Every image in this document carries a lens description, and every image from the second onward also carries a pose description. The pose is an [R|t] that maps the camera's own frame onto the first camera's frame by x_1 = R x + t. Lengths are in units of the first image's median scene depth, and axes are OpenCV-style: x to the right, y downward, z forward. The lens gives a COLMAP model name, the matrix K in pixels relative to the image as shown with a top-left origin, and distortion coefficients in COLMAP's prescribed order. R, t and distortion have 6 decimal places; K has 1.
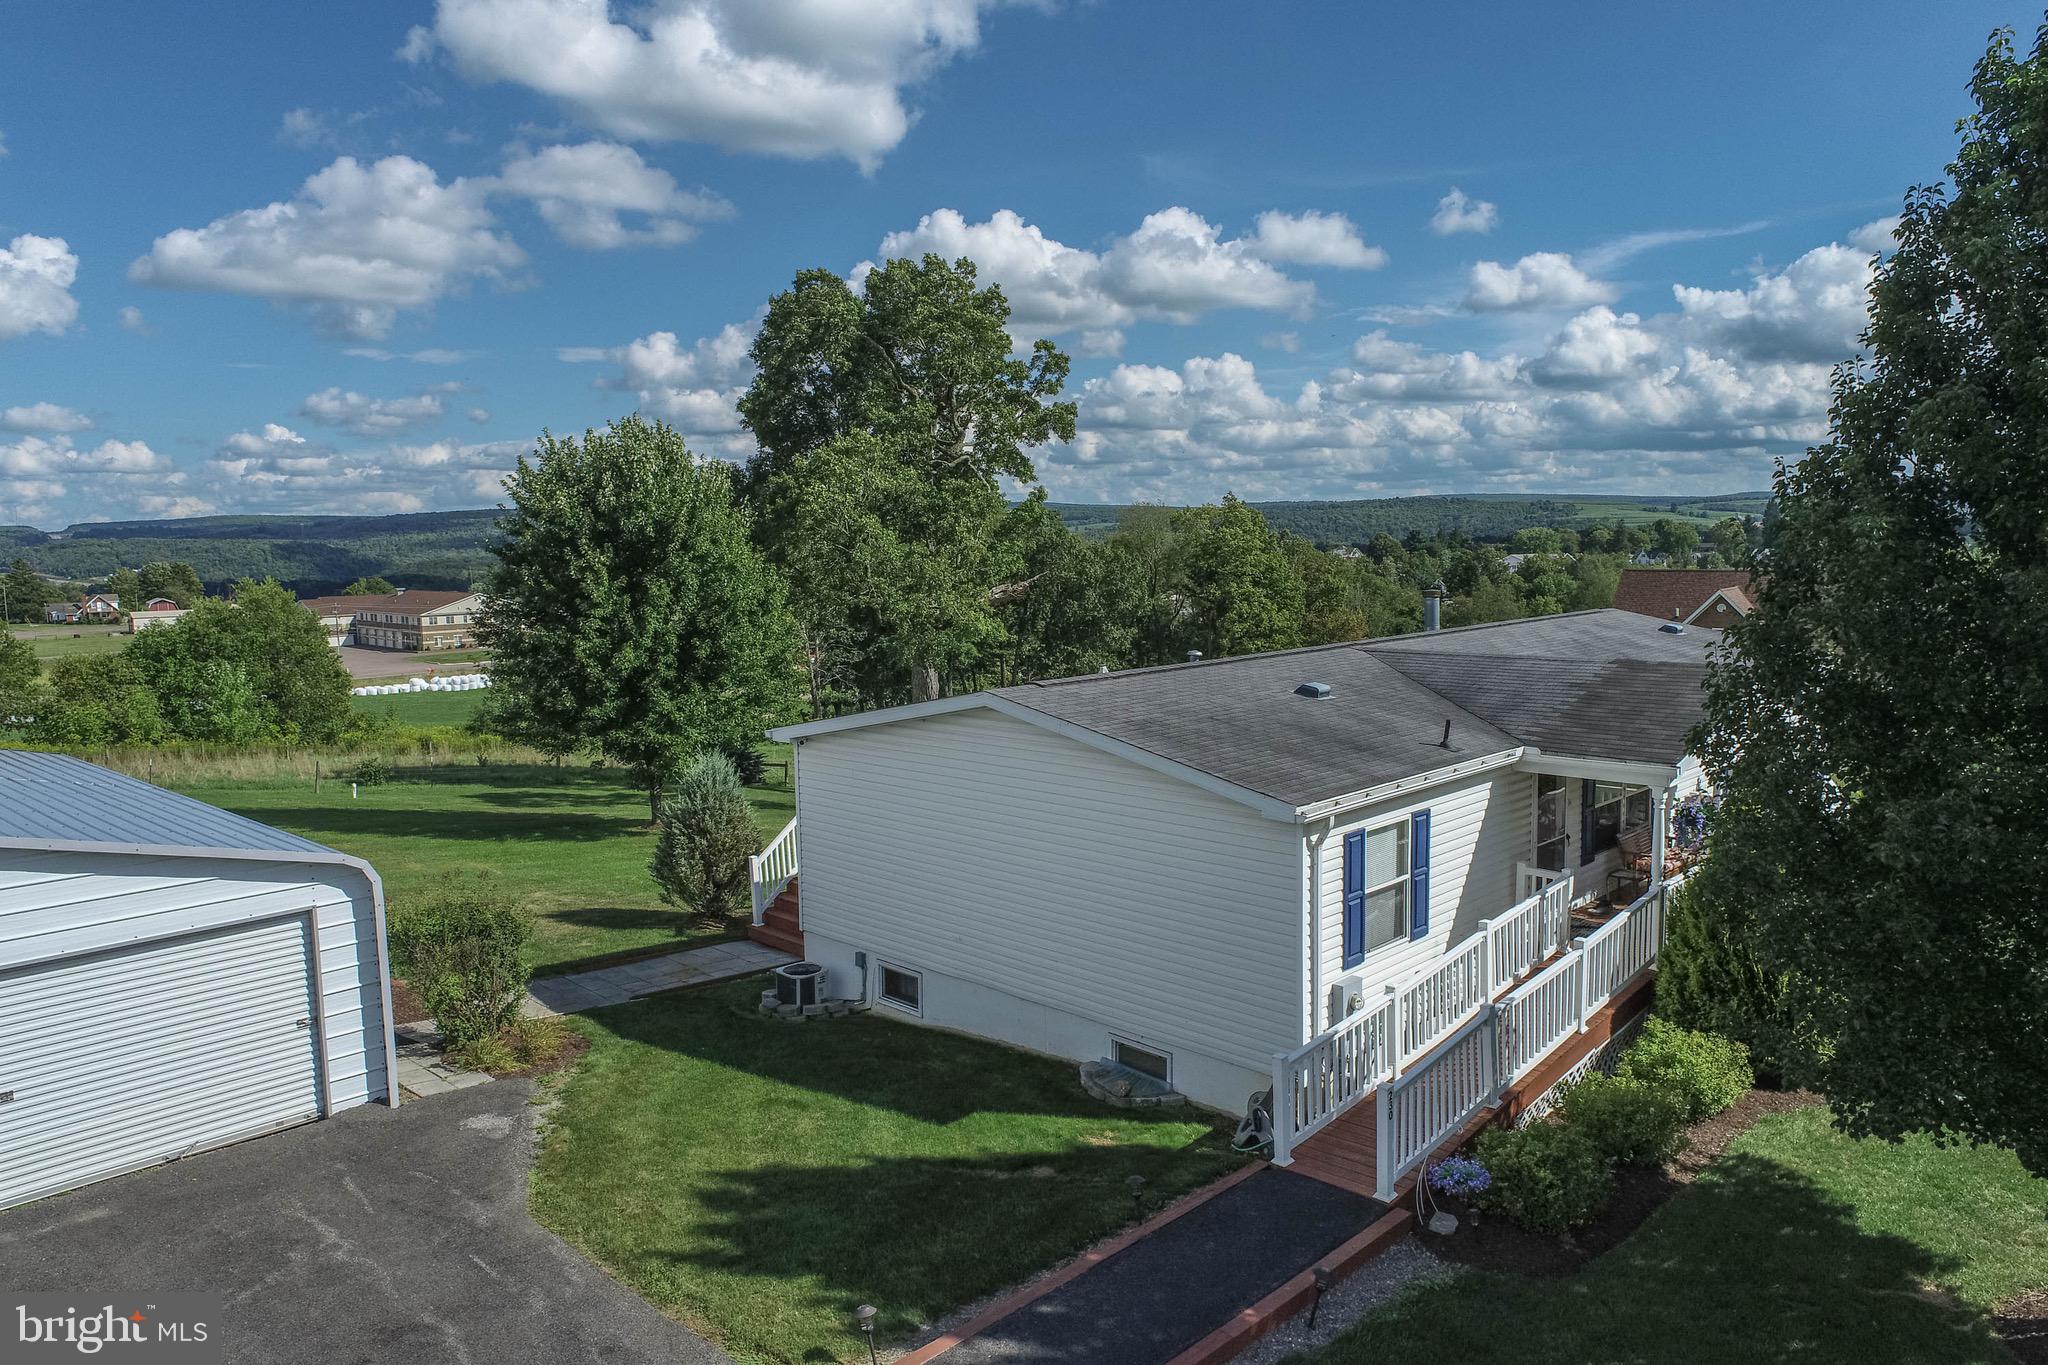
lens RADIAL K [[1381.5, 0, 1027.8], [0, 1381.5, 672.9], [0, 0, 1]] dist [-0.007706, -0.001802]
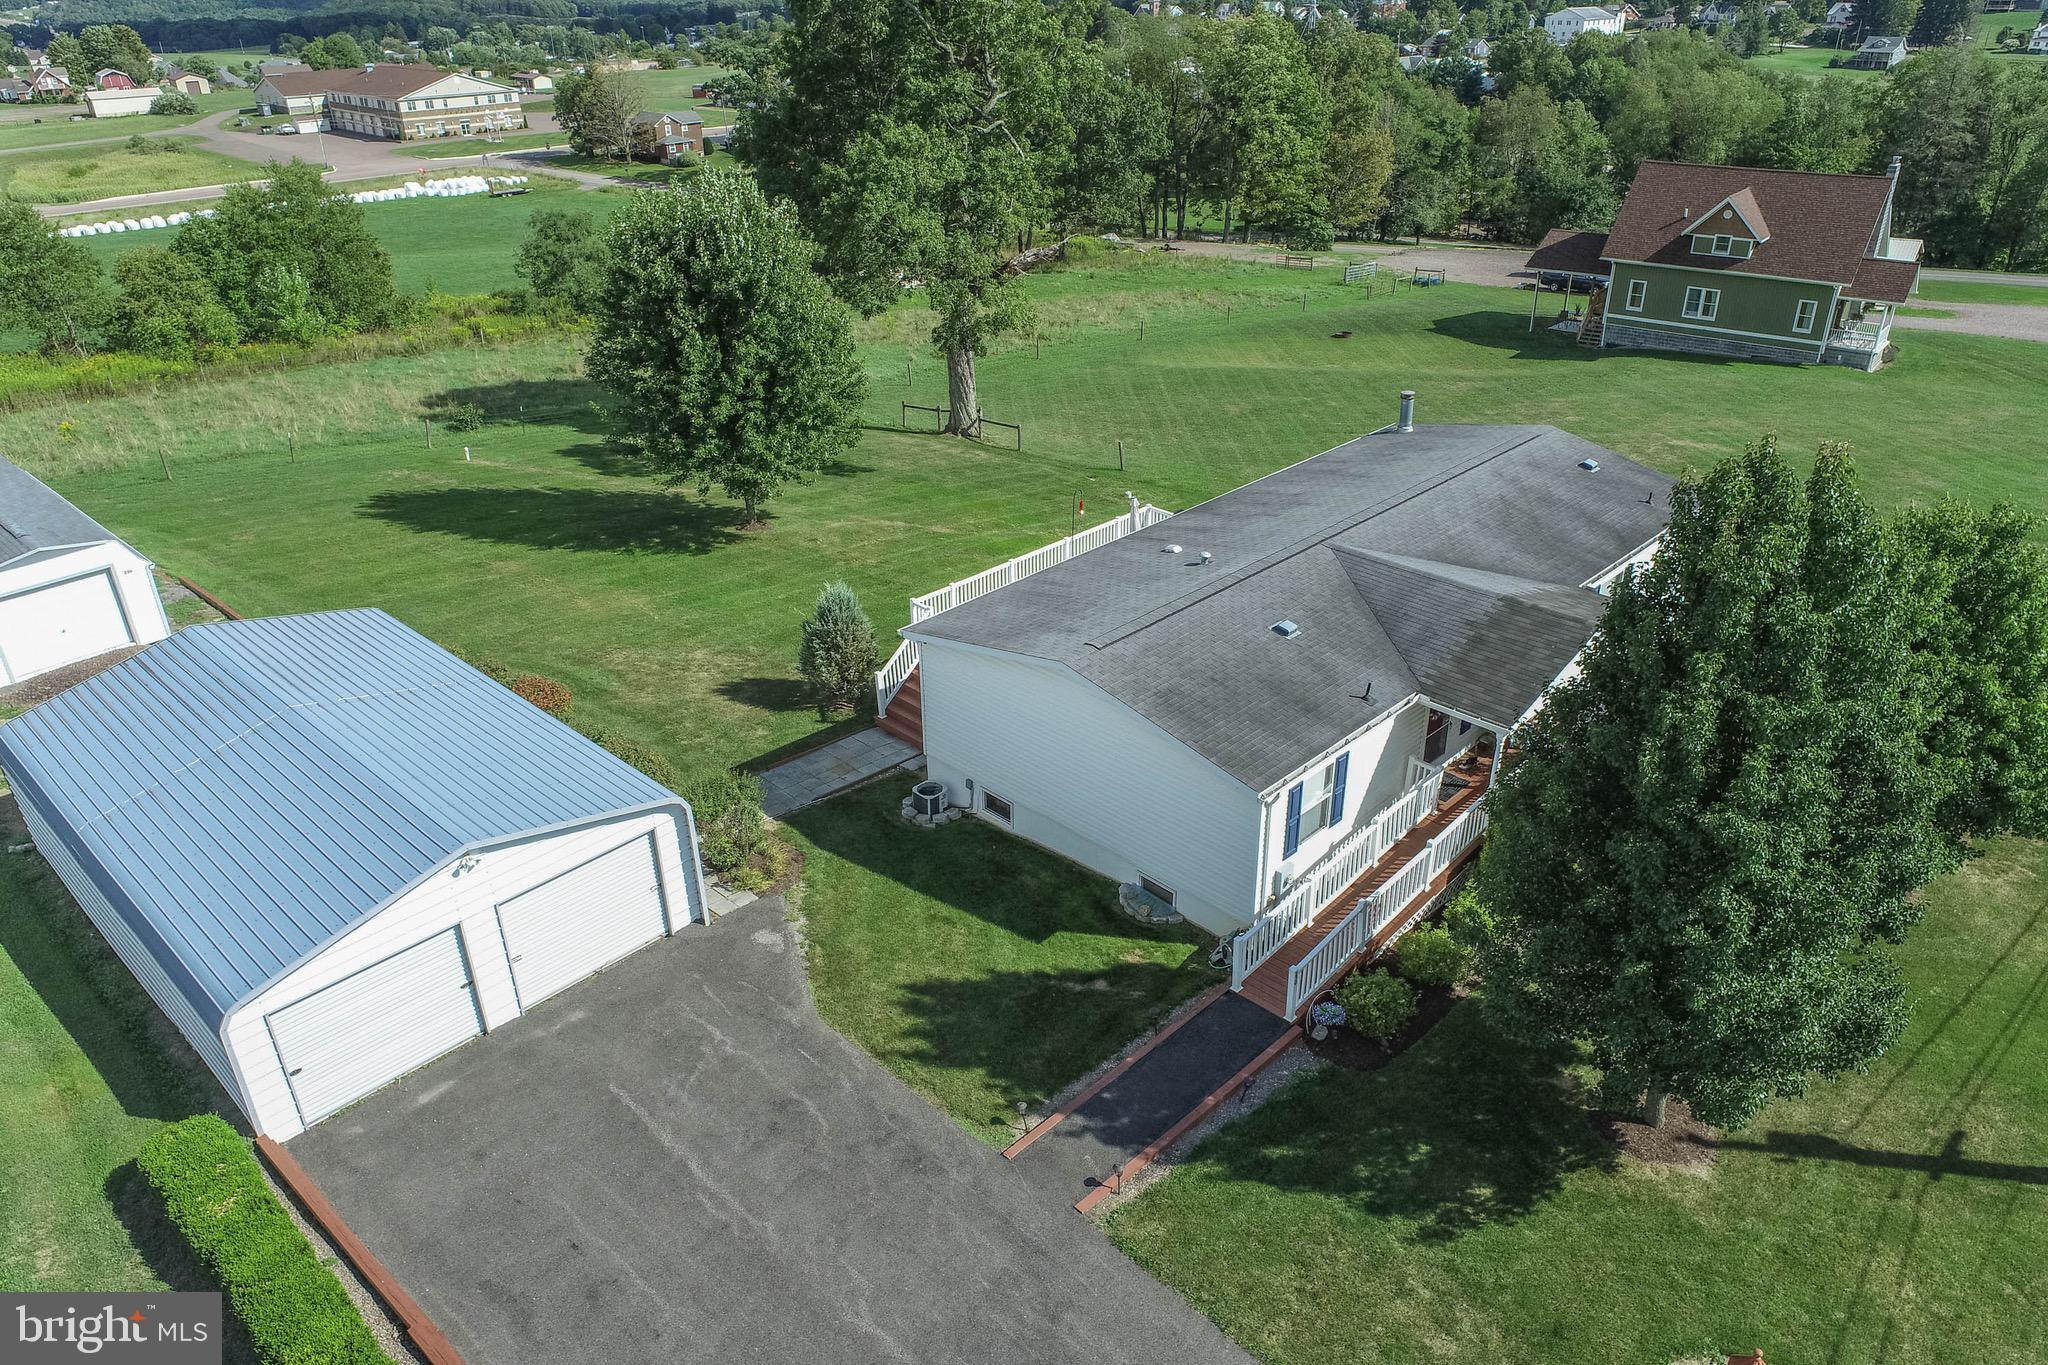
lens RADIAL K [[1382.2, 0, 1024.0], [0, 1382.2, 682.5], [0, 0, 1]] dist [-0.012234, 0.001733]
pose [[0.999969, -0.000054, -0.007873, -0.062296], [0.003037, 0.925236, 0.379380, -0.566354], [0.007264, -0.379392, 0.925208, -0.413028]]
